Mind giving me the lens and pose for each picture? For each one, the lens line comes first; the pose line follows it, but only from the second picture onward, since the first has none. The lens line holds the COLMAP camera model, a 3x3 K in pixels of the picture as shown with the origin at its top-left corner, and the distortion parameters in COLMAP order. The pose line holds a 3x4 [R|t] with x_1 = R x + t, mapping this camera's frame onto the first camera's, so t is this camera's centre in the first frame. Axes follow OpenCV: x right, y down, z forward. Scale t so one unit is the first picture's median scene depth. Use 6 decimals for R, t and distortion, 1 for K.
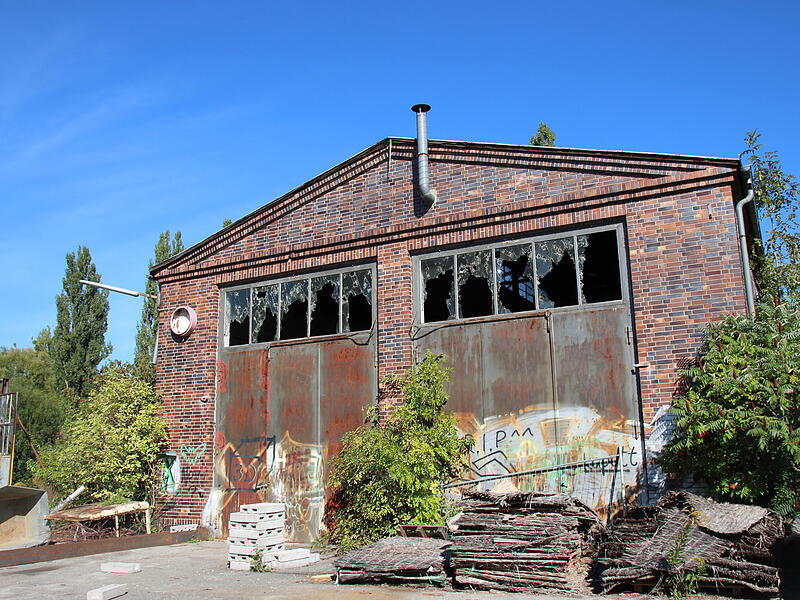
lens RADIAL K [[751.1, 0, 400.0], [0, 751.1, 300.0], [0, 0, 1]] dist [-0.154803, 0.153064]
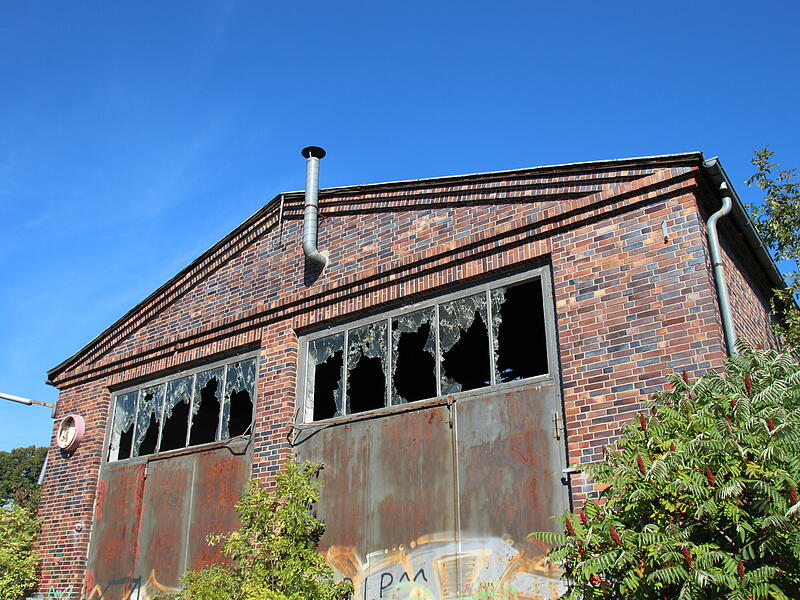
lens RADIAL K [[751.1, 0, 400.0], [0, 751.1, 300.0], [0, 0, 1]] dist [-0.154803, 0.153064]
pose [[0.987431, -0.047519, -0.150740, 0.252753], [0.017991, 0.981327, -0.191503, 0.057123], [0.157026, 0.186384, 0.969847, 0.287645]]
